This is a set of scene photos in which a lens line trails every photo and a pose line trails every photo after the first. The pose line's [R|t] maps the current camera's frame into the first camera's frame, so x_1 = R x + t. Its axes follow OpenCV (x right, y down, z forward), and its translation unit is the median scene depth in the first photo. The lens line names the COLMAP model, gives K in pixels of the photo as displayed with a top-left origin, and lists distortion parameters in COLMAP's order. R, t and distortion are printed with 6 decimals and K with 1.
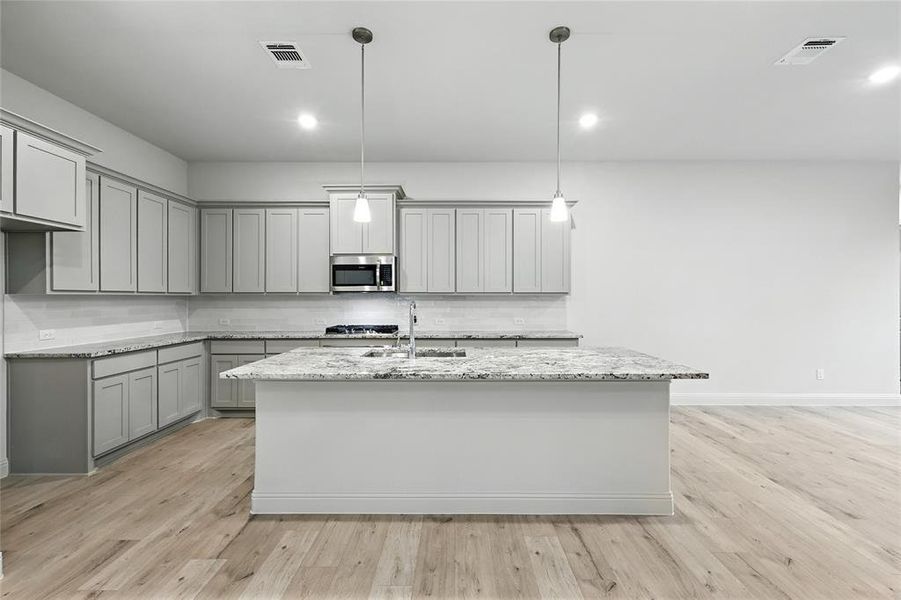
lens RADIAL K [[393.8, 0, 455.2], [0, 393.8, 297.8], [0, 0, 1]] dist [0.004078, -0.001128]
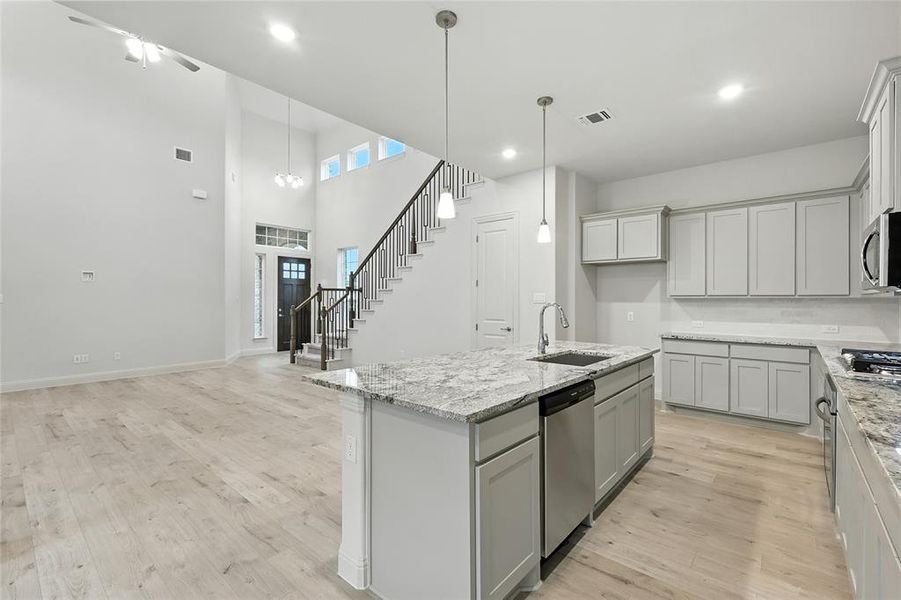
lens RADIAL K [[393.8, 0, 453.1], [0, 393.8, 298.9], [0, 0, 1]] dist [0.004078, -0.001128]
pose [[-0.636234, -0.001296, -0.771495, 0.608237], [-0.002308, 0.999997, 0.000223, -0.002152], [0.771493, 0.001922, -0.636235, 1.000252]]
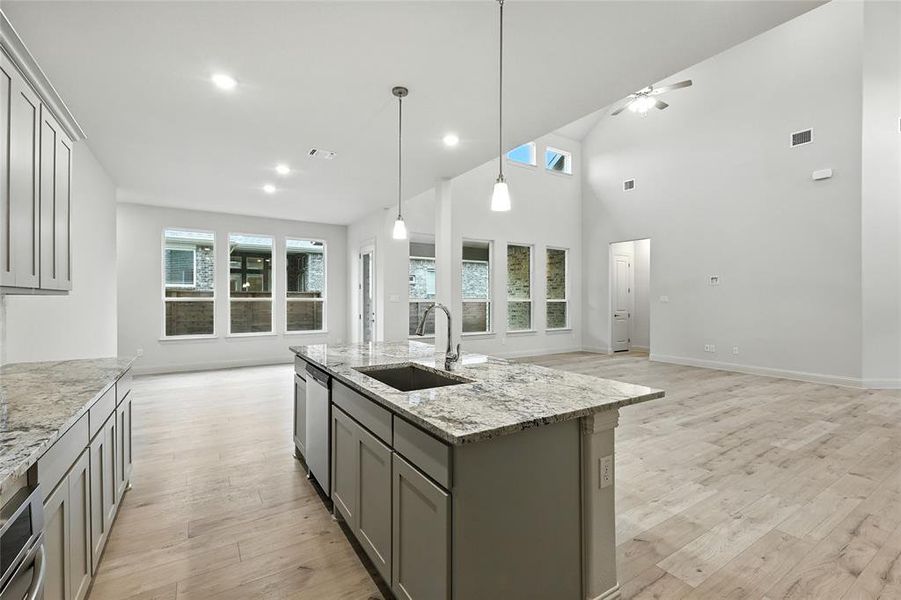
lens RADIAL K [[393.8, 0, 453.3], [0, 393.8, 298.8], [0, 0, 1]] dist [0.004078, -0.001128]
pose [[-0.561204, -0.000164, 0.827678, -0.527874], [-0.002668, 0.999995, -0.001611, 0.004861], [-0.827673, -0.003112, -0.561202, 0.965721]]
